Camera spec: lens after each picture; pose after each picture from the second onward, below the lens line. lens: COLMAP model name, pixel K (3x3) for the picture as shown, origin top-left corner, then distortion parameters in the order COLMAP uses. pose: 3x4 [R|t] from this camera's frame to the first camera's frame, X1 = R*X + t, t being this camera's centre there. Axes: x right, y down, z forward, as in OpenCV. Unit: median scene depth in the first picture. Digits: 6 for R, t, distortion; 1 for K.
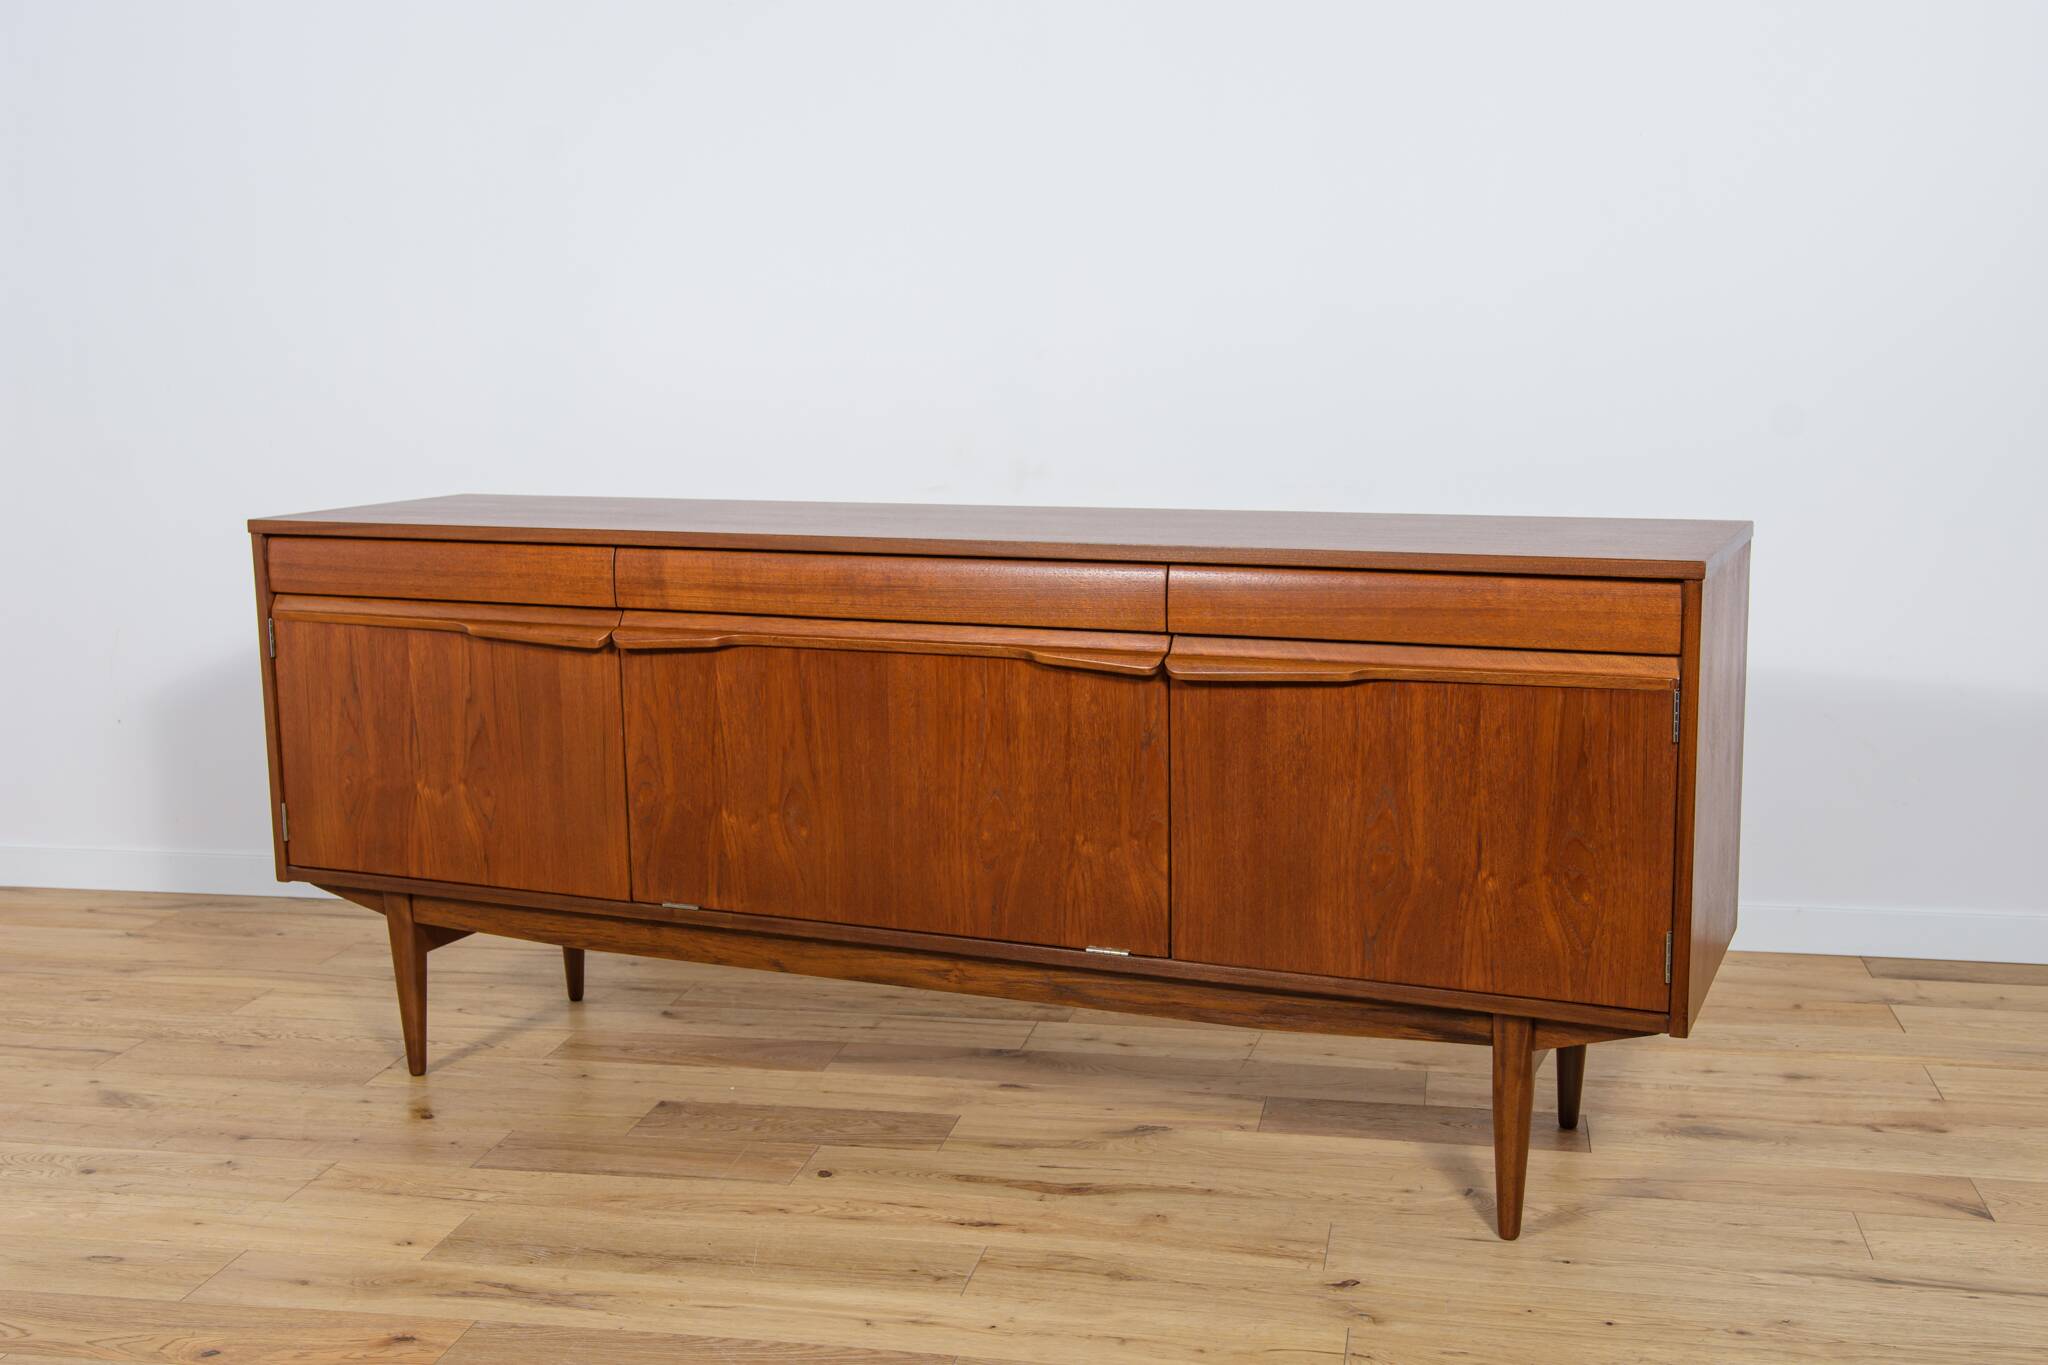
lens RADIAL K [[2224.8, 0, 1047.5], [0, 2224.8, 682.2], [0, 0, 1]] dist [-0.002745, 0.119413]
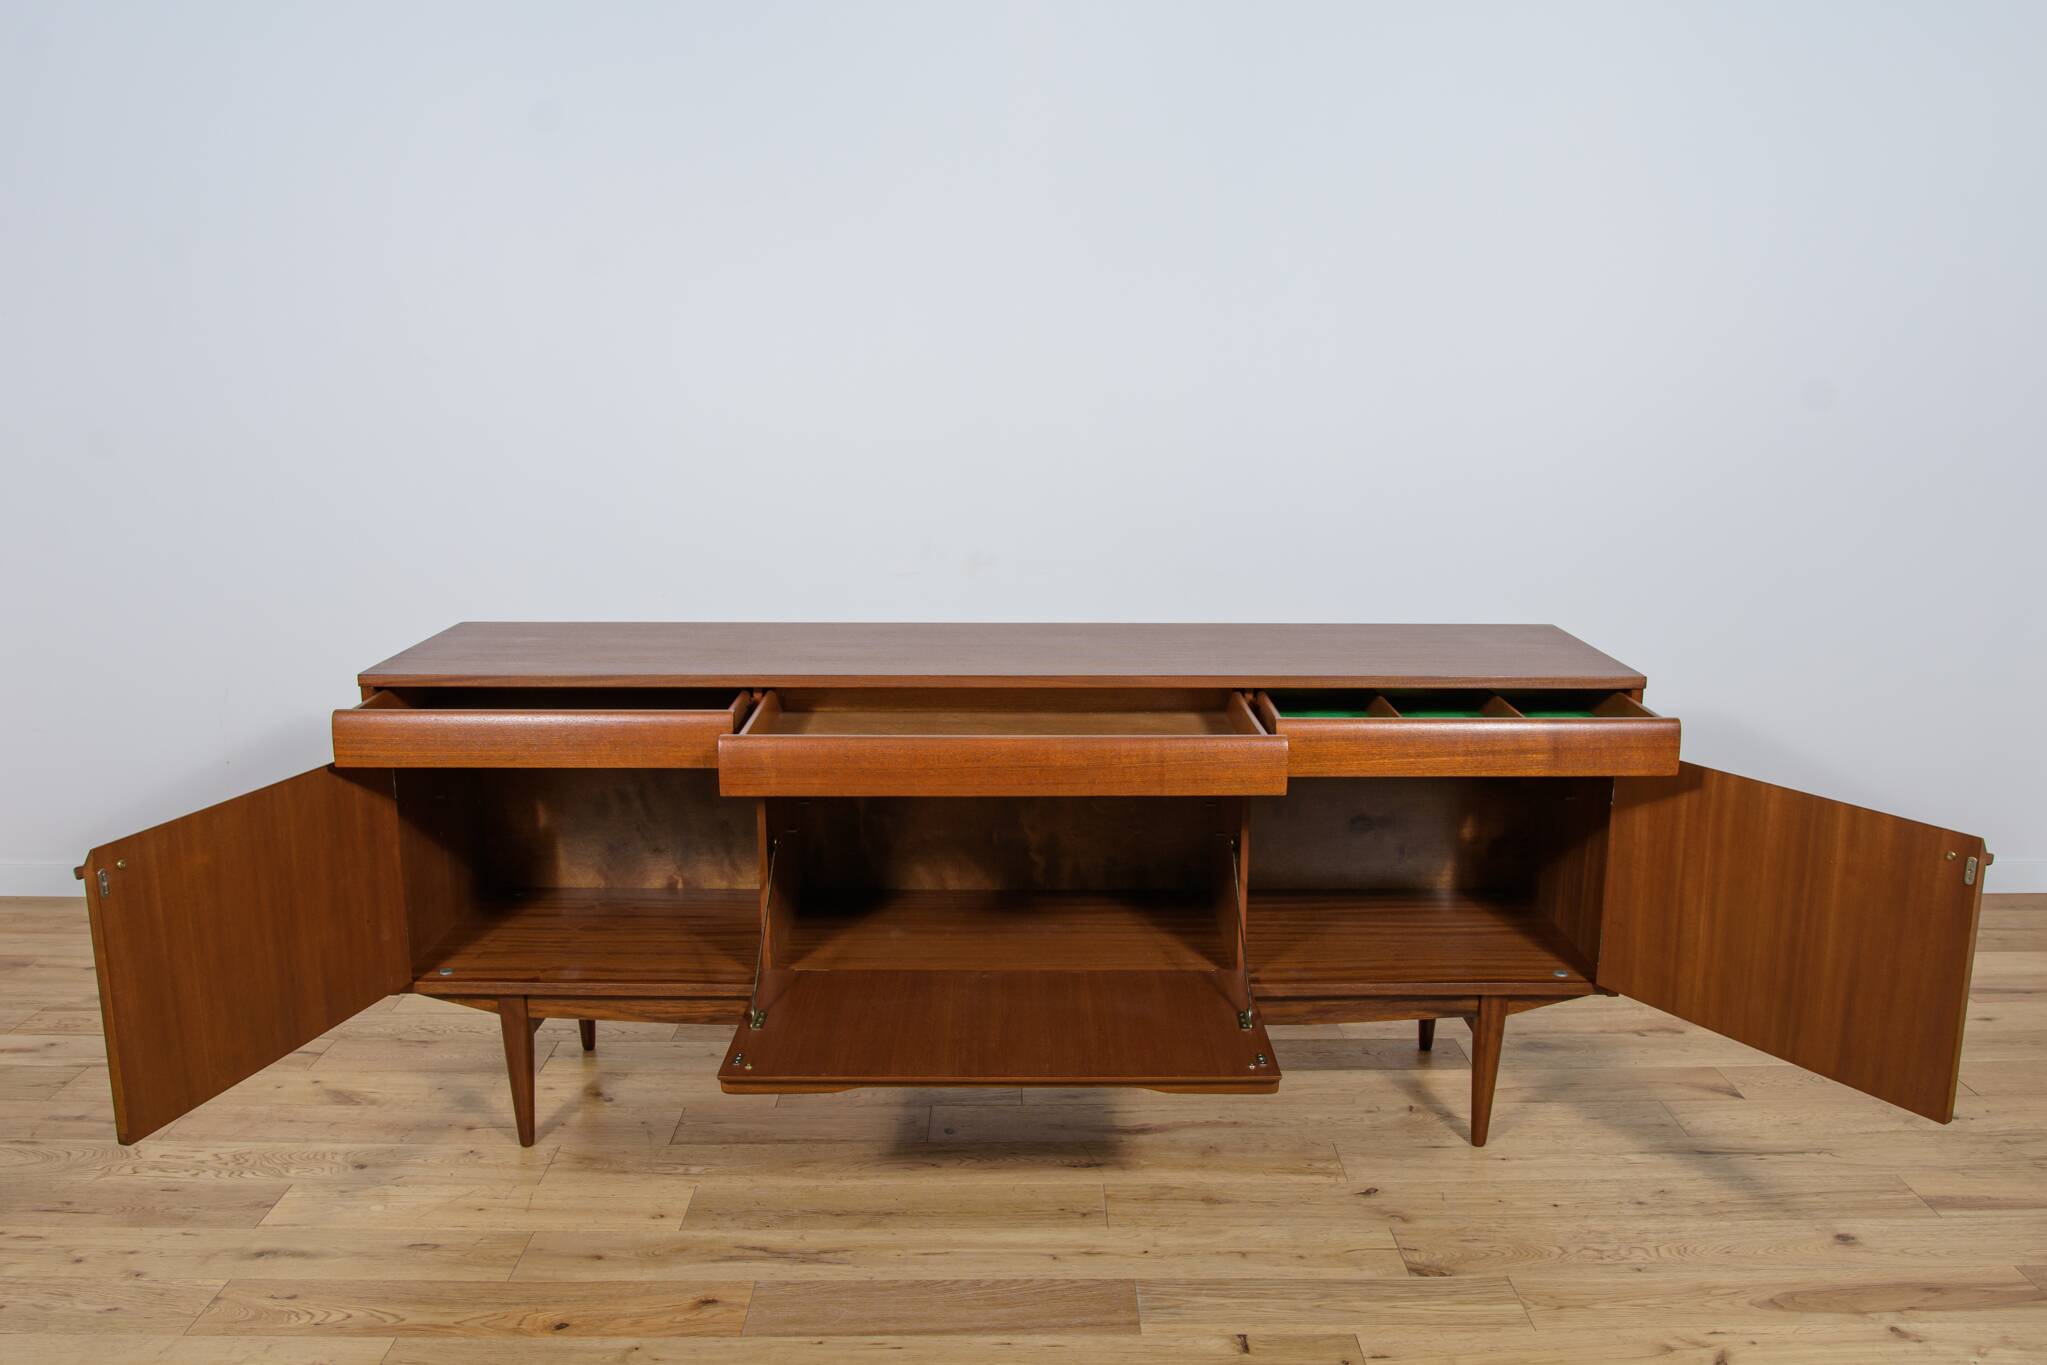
lens RADIAL K [[1656.9, 0, 1058.1], [0, 1656.9, 681.5], [0, 0, 1]] dist [-0.086759, 0.065864]
pose [[0.911922, -0.063928, 0.405353, -0.438043], [0.048529, 0.997660, 0.048166, -0.108084], [-0.407484, -0.024252, 0.912890, 0.157035]]
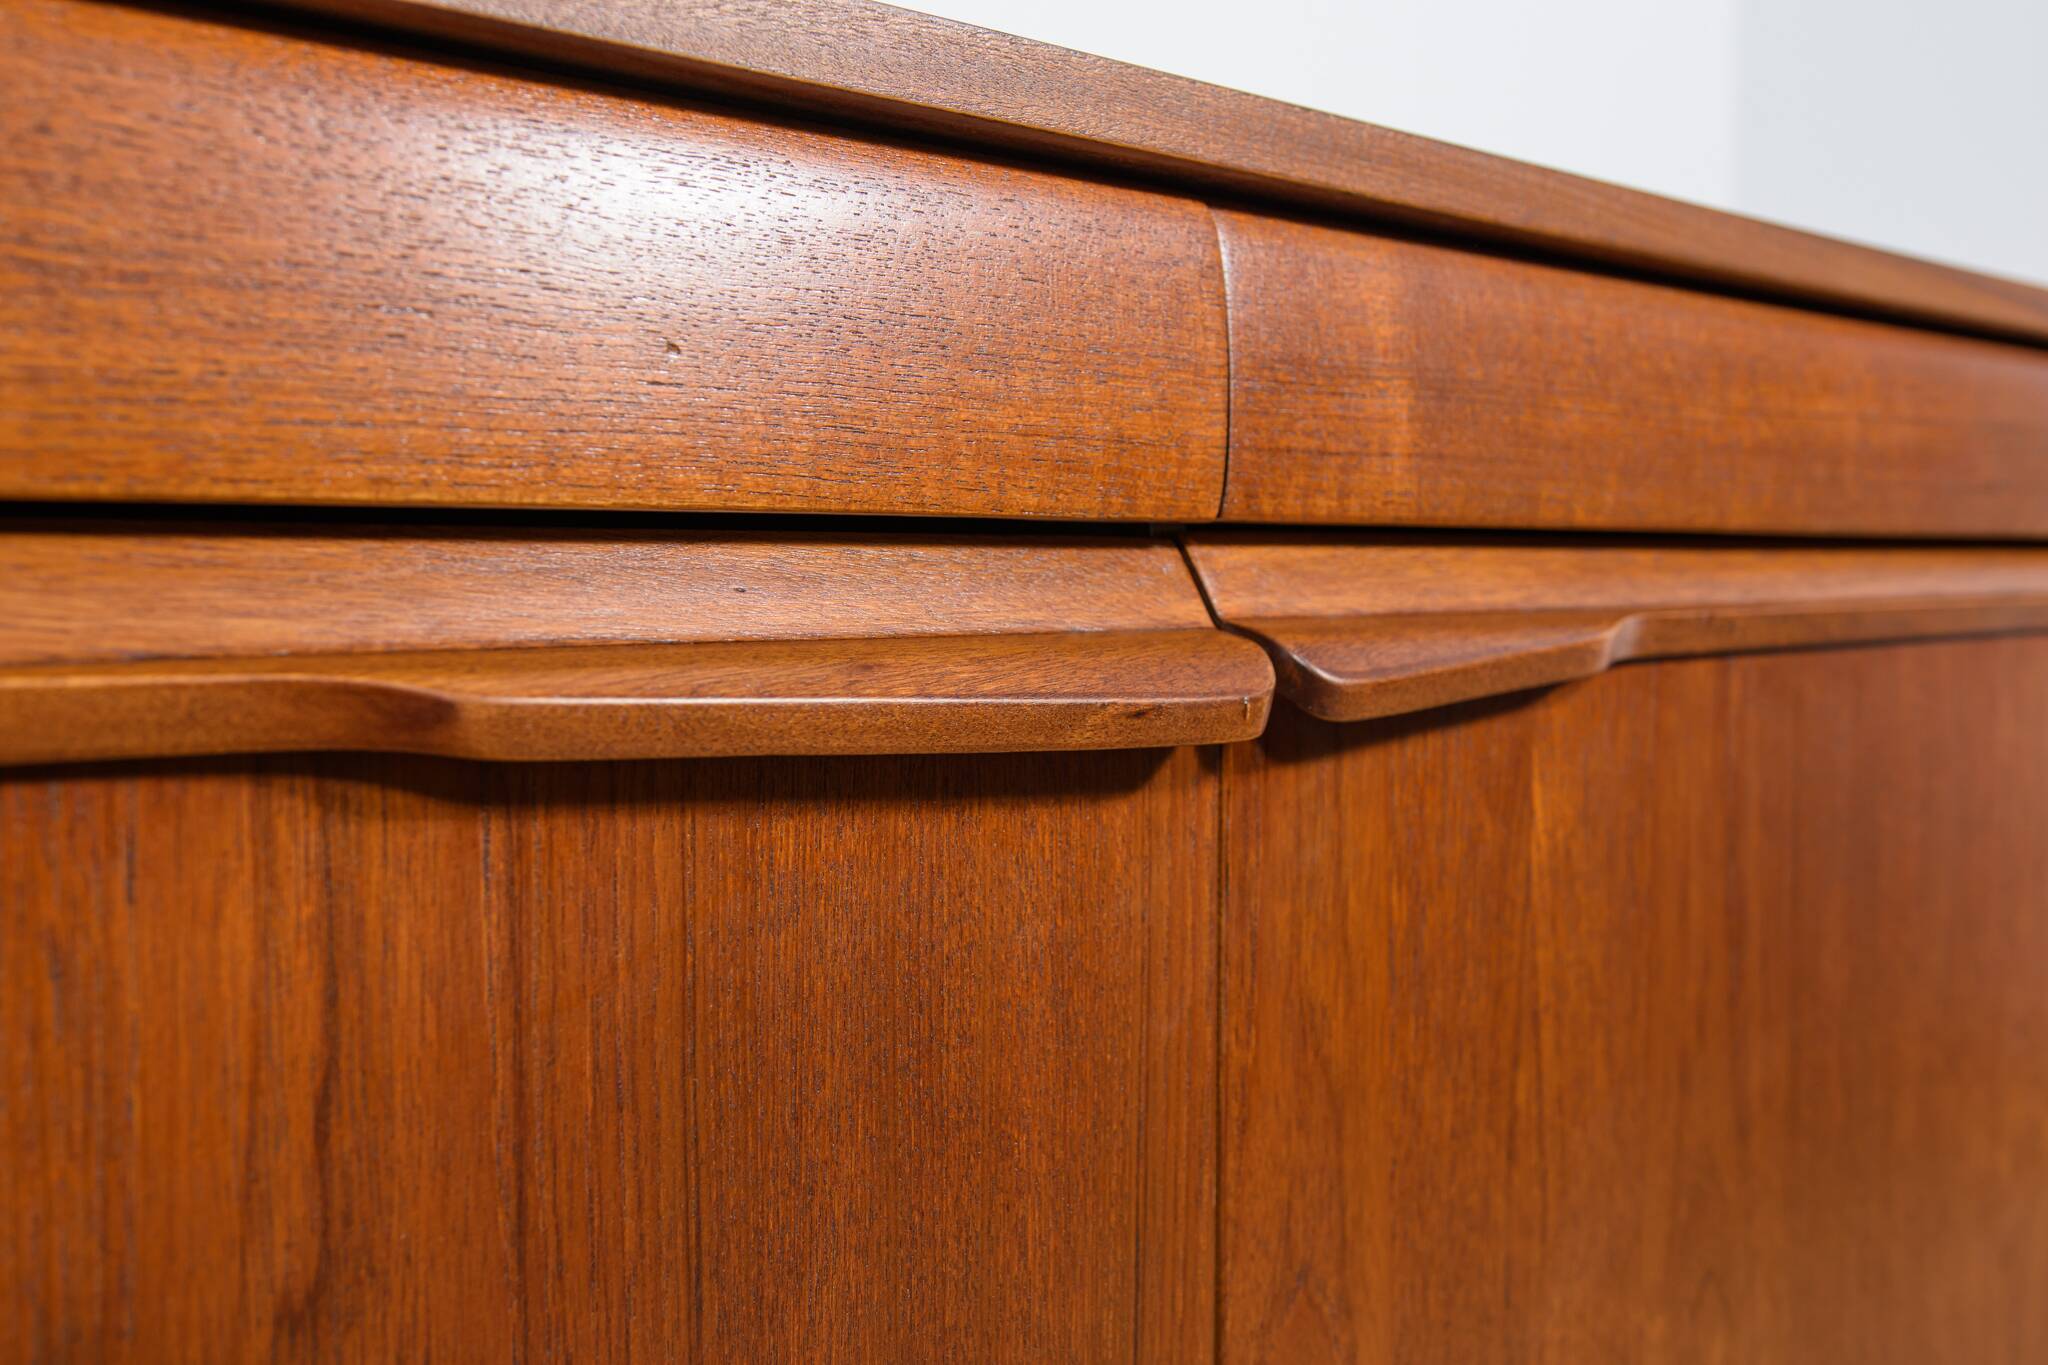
lens RADIAL K [[2224.8, 0, 1047.5], [0, 2224.8, 682.2], [0, 0, 1]] dist [-0.002745, 0.119413]
pose [[0.343727, -0.034450, 0.938438, -0.414494], [0.151483, 0.988273, -0.019205, -0.020378], [-0.926771, 0.148759, 0.344914, 1.047350]]
